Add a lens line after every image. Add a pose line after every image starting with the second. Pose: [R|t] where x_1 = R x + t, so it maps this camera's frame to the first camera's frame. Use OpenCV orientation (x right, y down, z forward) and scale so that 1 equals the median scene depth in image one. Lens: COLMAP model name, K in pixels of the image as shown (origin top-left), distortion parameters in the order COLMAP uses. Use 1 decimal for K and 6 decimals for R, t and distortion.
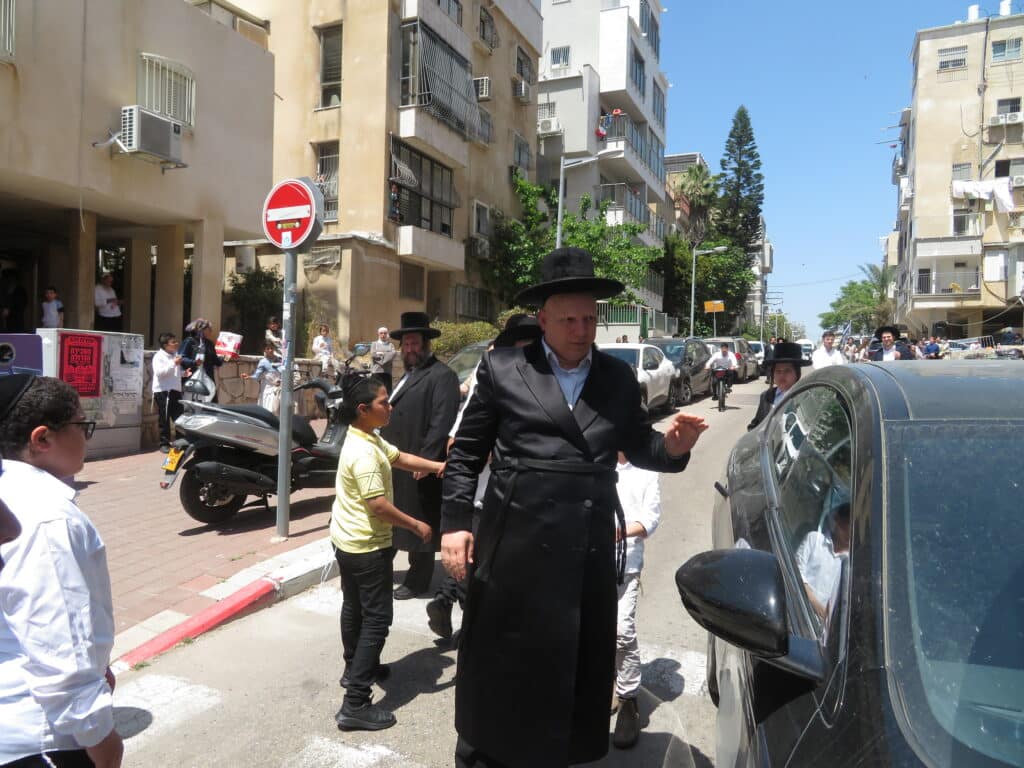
lens RADIAL K [[728.1, 0, 499.5], [0, 728.1, 384.0], [0, 0, 1]] dist [0.001525, 0.002407]
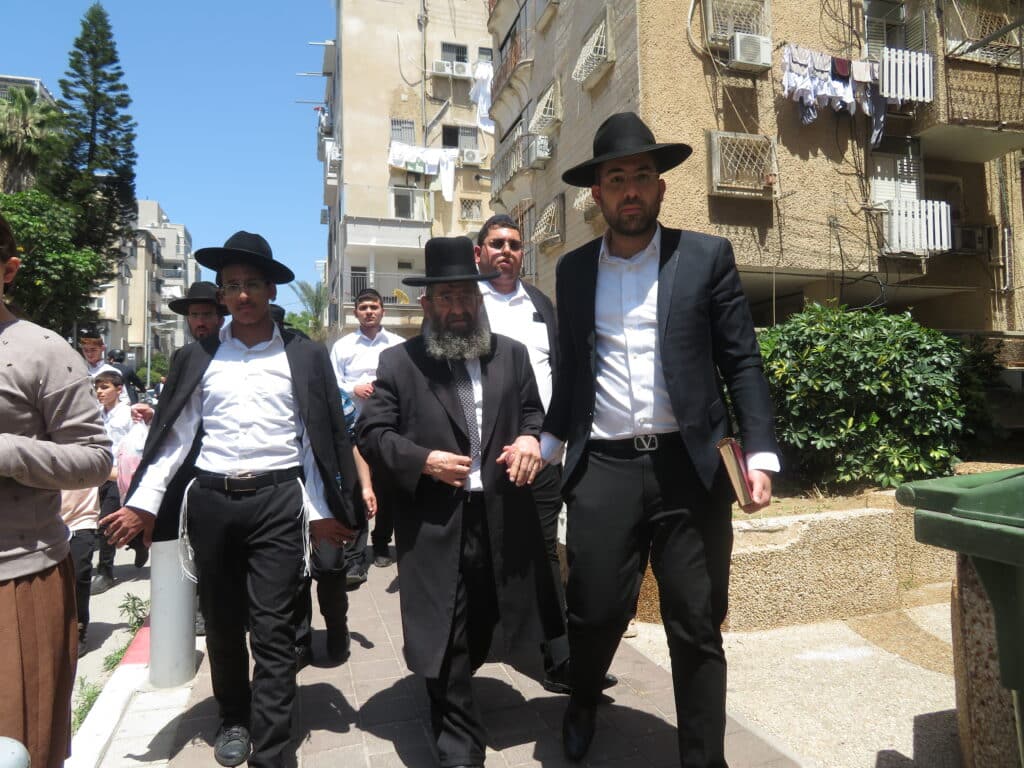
lens RADIAL K [[728.1, 0, 499.5], [0, 728.1, 384.0], [0, 0, 1]] dist [0.001525, 0.002407]
pose [[0.760752, -0.000344, 0.649043, 0.256267], [0.037043, 0.998393, -0.042890, -0.019851], [-0.647985, 0.056671, 0.759542, 0.429870]]
